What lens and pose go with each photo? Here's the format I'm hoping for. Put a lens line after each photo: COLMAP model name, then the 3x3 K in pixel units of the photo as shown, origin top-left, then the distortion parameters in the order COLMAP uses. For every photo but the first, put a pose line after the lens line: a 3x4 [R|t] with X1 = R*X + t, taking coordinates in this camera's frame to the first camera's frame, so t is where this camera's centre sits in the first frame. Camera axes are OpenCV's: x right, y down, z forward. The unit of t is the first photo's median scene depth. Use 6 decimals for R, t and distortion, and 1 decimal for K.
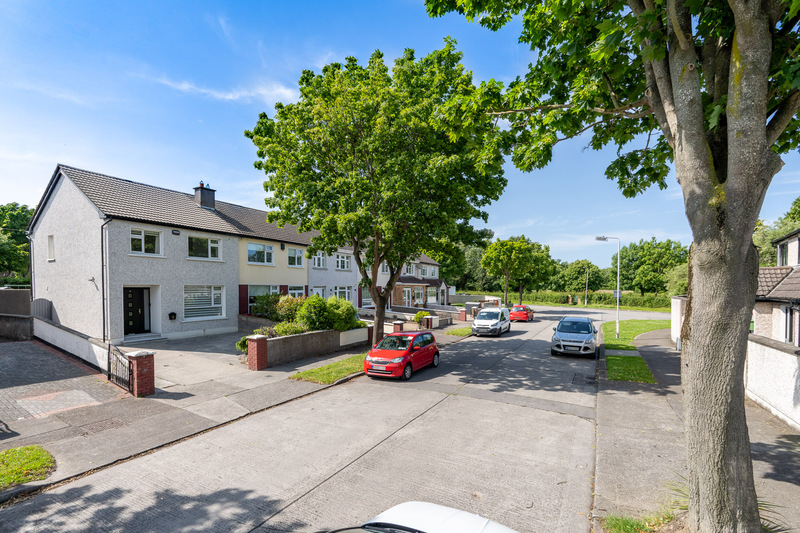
lens RADIAL K [[372.5, 0, 399.0], [0, 372.5, 297.2], [0, 0, 1]] dist [0.000193, 0.000072]
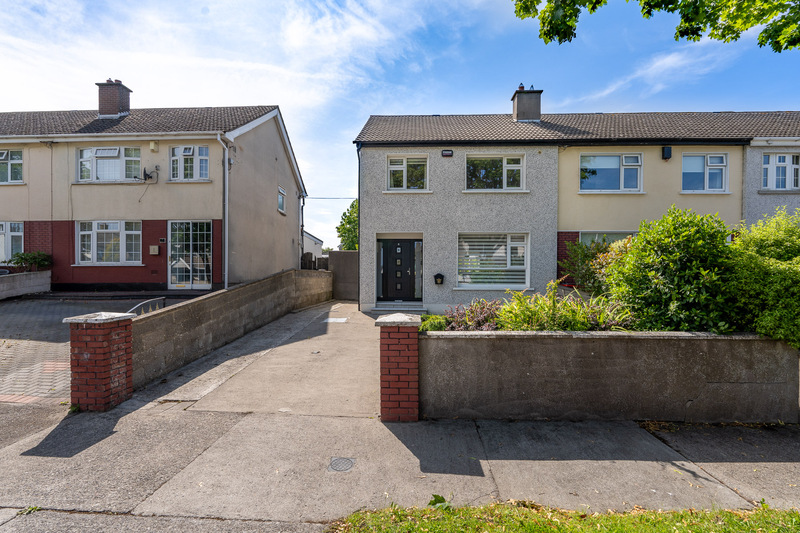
lens RADIAL K [[358.9, 0, 398.9], [0, 358.9, 277.5], [0, 0, 1]] dist [0.000839, -0.000260]
pose [[0.449410, 0.009724, -0.893273, -0.058736], [-0.026806, 0.999637, -0.002604, 0.046466], [0.892923, 0.025116, 0.449508, 0.583167]]
